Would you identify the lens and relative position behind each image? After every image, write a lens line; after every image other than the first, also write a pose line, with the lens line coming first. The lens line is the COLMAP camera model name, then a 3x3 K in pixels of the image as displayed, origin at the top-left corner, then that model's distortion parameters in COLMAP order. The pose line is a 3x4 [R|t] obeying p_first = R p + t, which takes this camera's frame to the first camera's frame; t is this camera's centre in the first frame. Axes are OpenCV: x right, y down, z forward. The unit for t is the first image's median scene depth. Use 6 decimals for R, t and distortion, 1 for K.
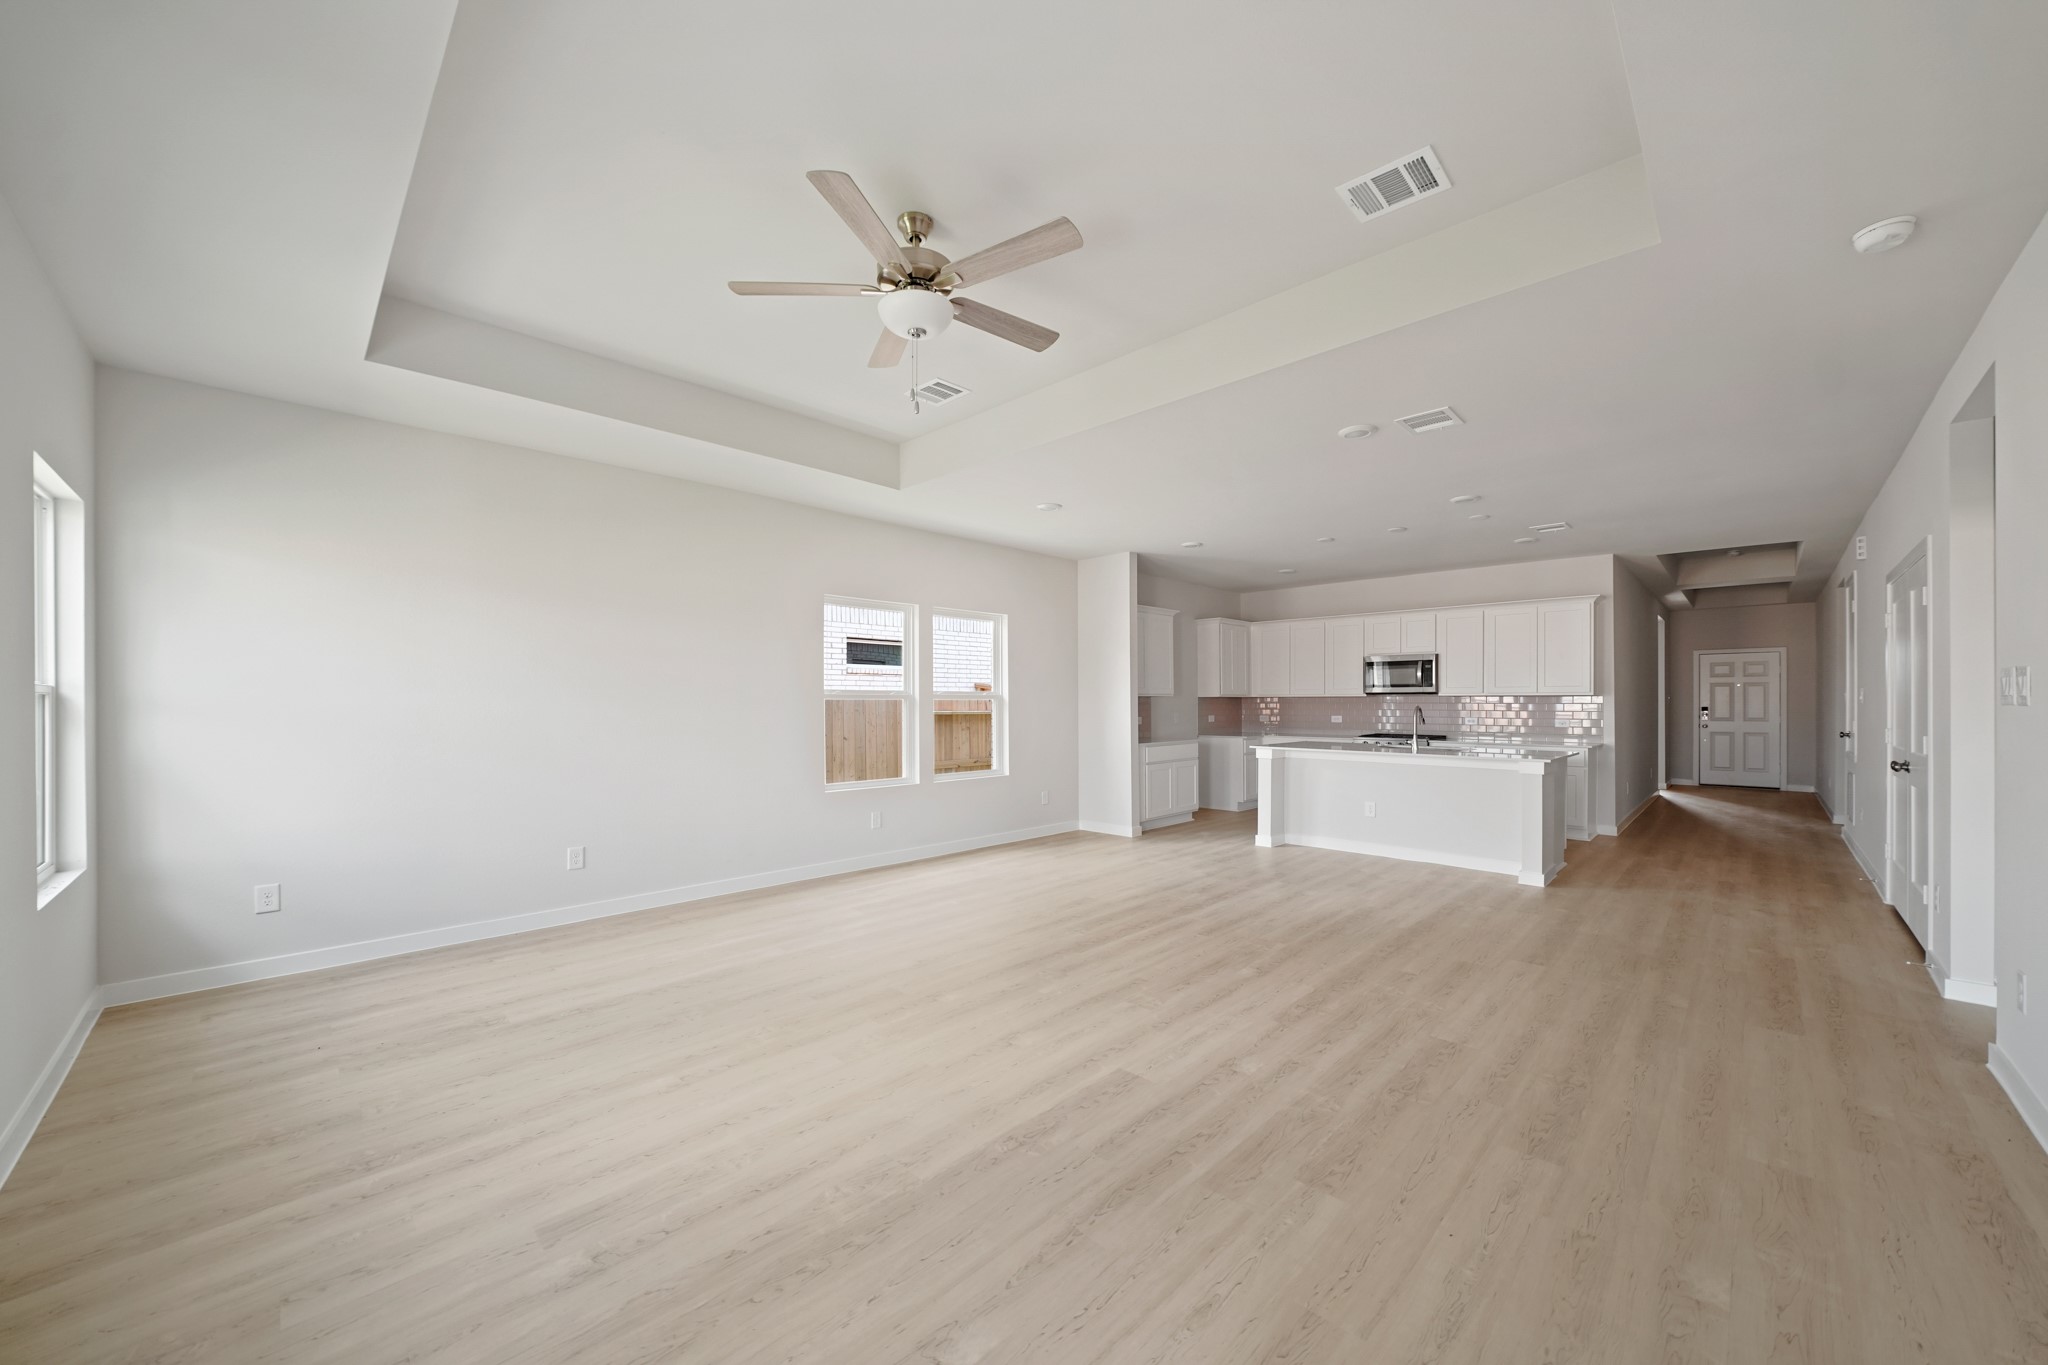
lens RADIAL K [[745.0, 0, 1022.2], [0, 745.0, 703.2], [0, 0, 1]] dist [-0.021368, 0.000598]
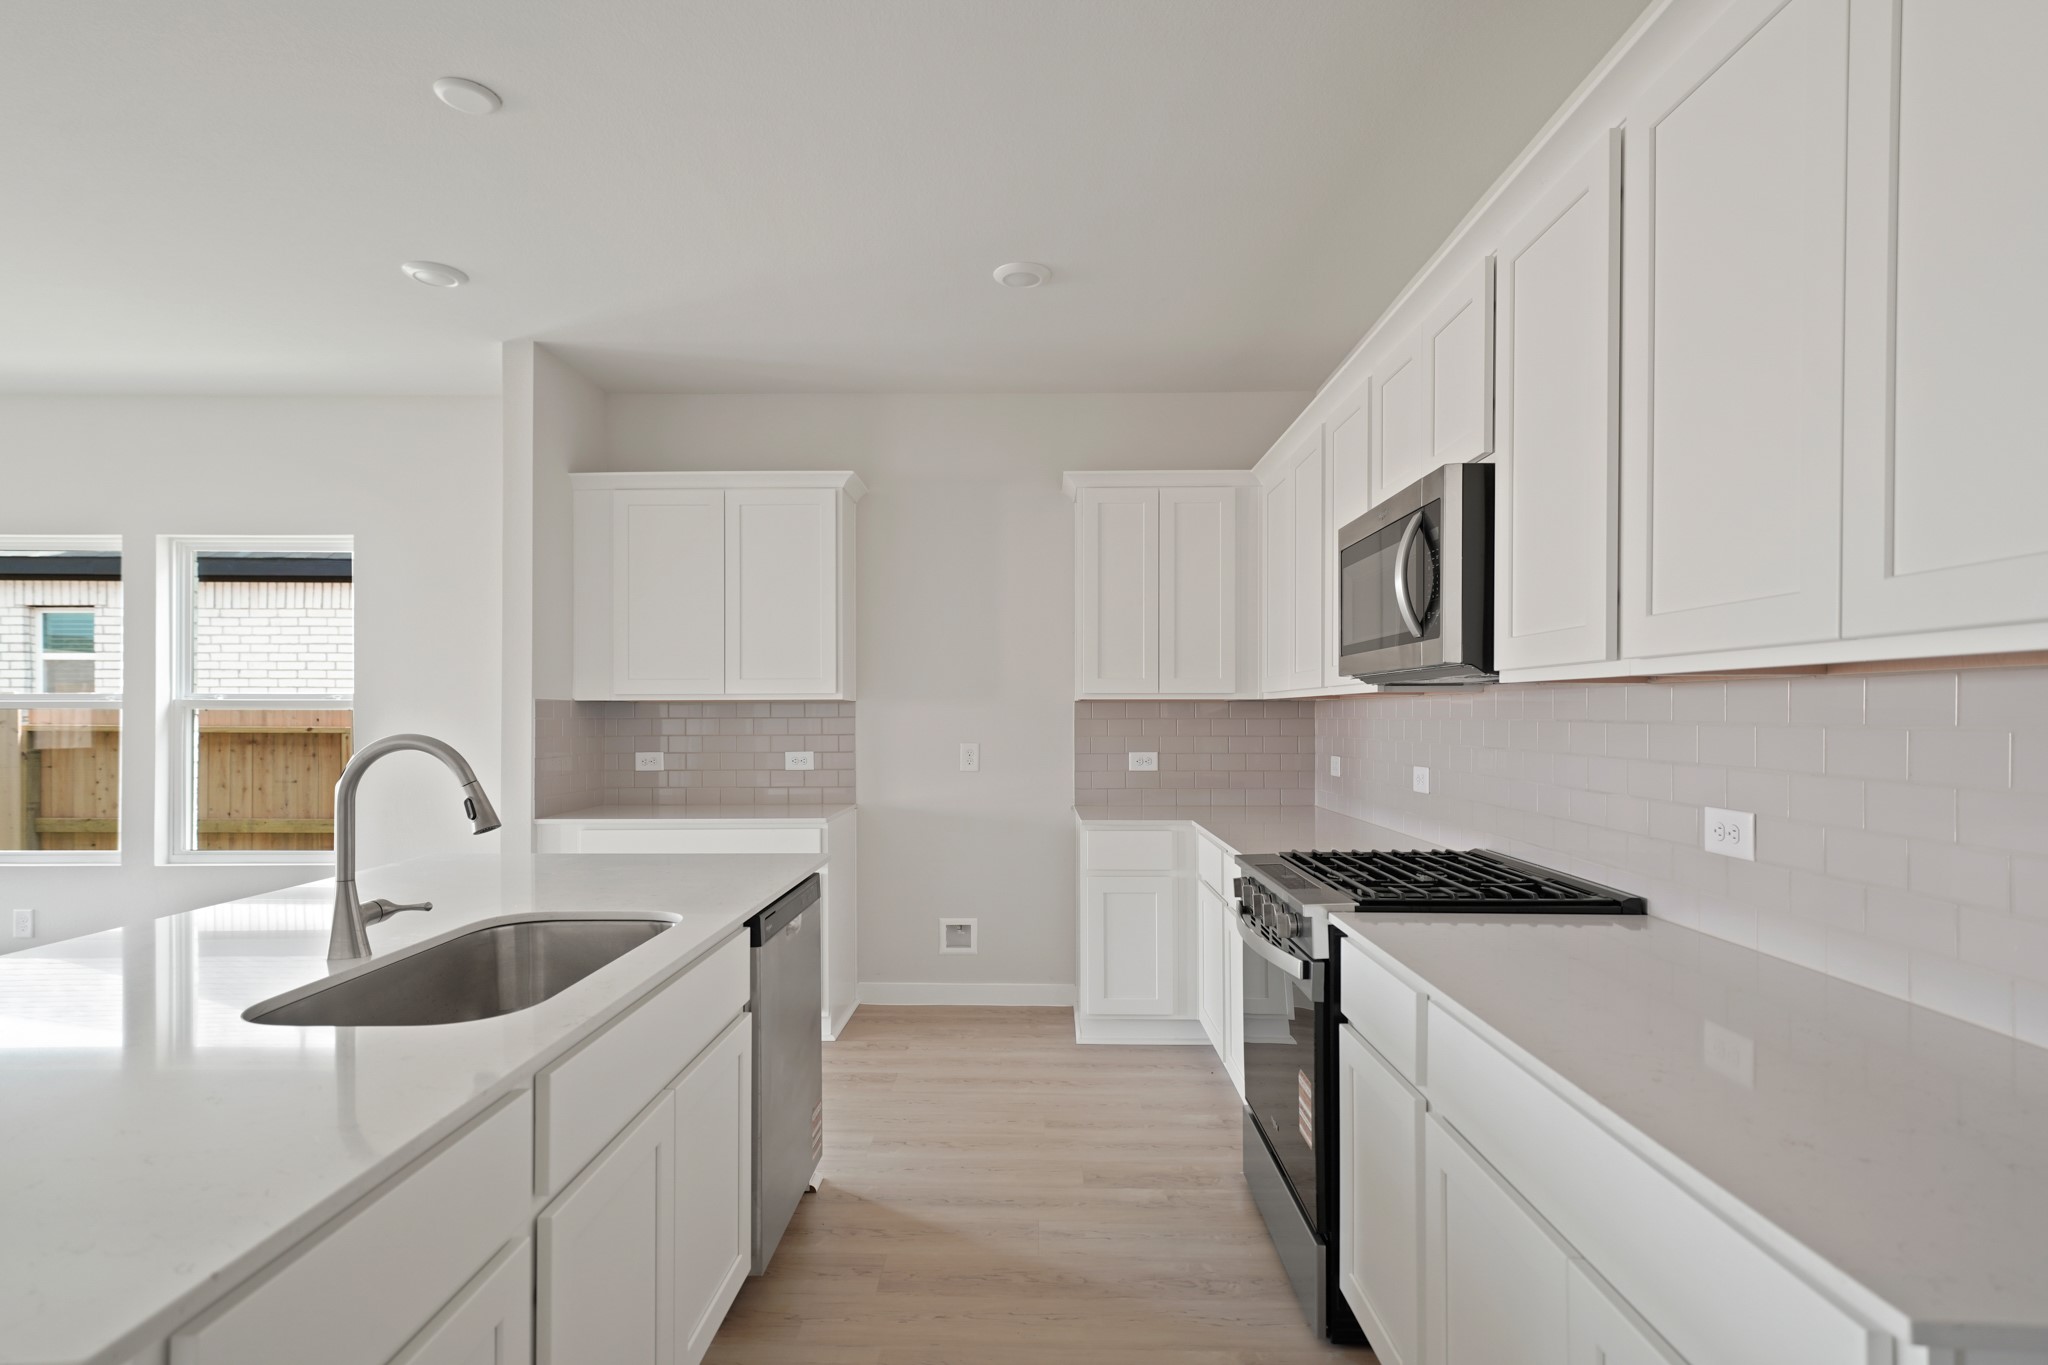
lens RADIAL K [[1031.2, 0, 1028.3], [0, 1031.2, 712.6], [0, 0, 1]] dist [0.018362, -0.000153]
pose [[0.697320, 0.002094, -0.716757, 0.702722], [-0.002000, 0.999998, 0.000976, -0.003459], [0.716758, 0.000753, 0.697322, 0.764980]]
